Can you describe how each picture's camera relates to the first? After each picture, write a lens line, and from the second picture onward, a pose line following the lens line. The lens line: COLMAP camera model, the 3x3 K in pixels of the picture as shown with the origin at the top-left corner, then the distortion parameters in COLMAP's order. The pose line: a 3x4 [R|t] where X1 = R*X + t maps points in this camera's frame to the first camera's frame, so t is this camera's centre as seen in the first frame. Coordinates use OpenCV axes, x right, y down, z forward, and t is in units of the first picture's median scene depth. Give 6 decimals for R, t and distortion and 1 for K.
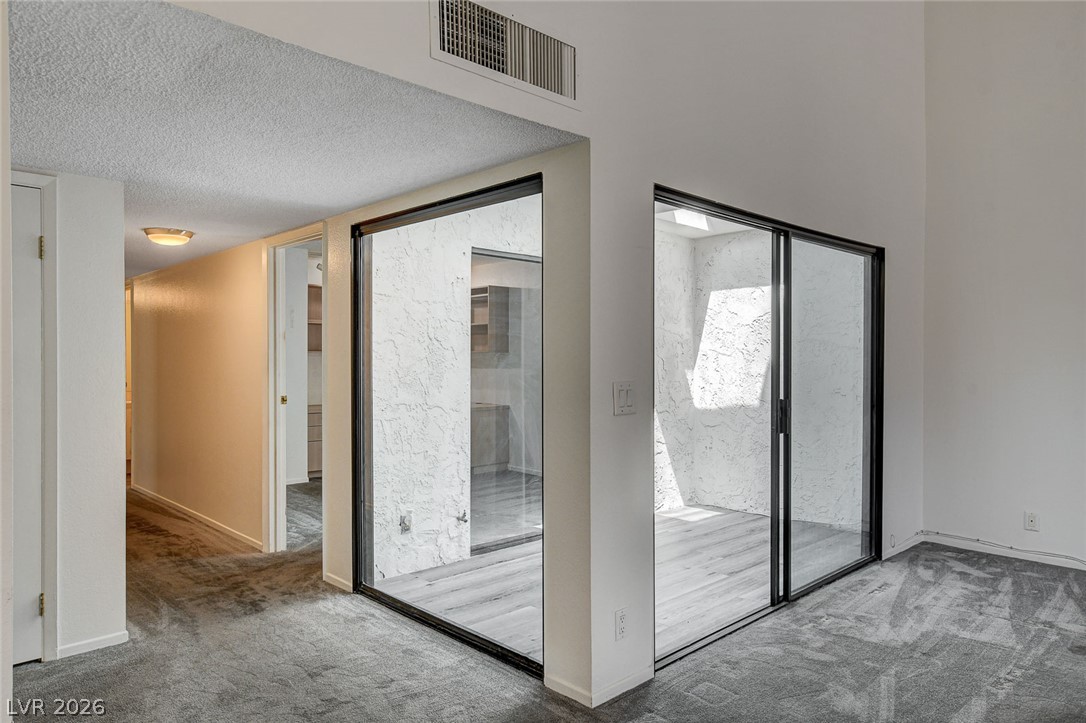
lens RADIAL K [[704.9, 0, 543.0], [0, 704.9, 361.5], [0, 0, 1]] dist [0.001978, 0.000614]
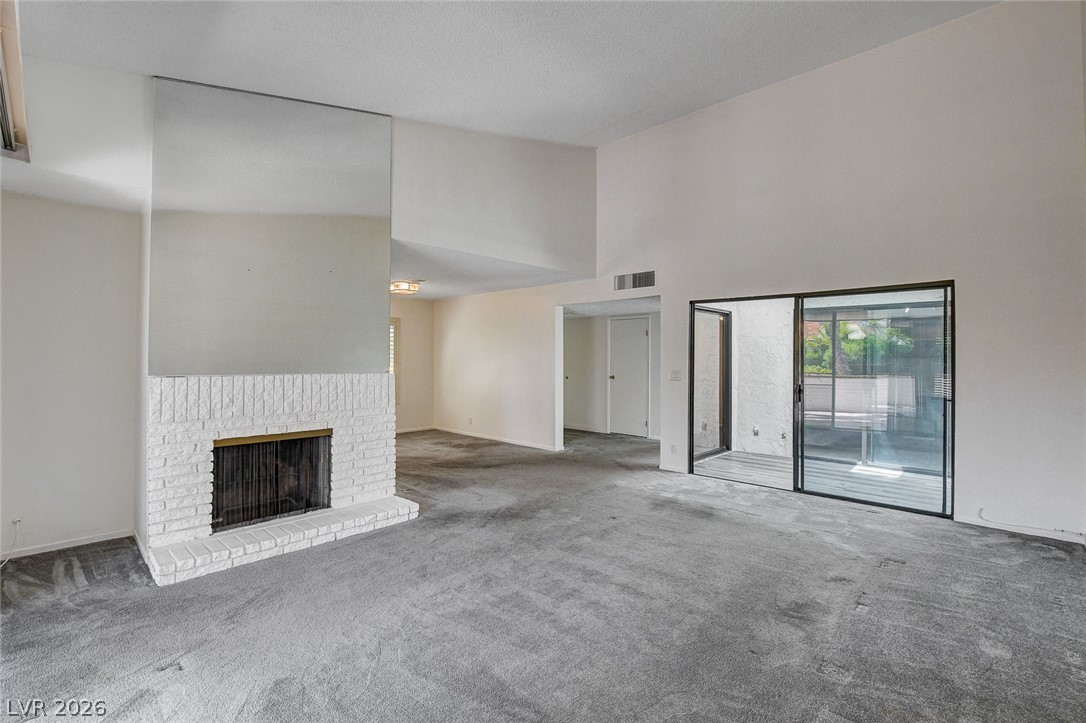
lens RADIAL K [[492.3, 0, 543.0], [0, 492.3, 361.5], [0, 0, 1]] dist [-0.016289, -0.000169]
pose [[0.035183, 0.004971, -0.999369, 1.409989], [-0.012124, 0.999916, 0.004547, -0.002830], [0.999307, 0.011956, 0.035241, 0.228964]]
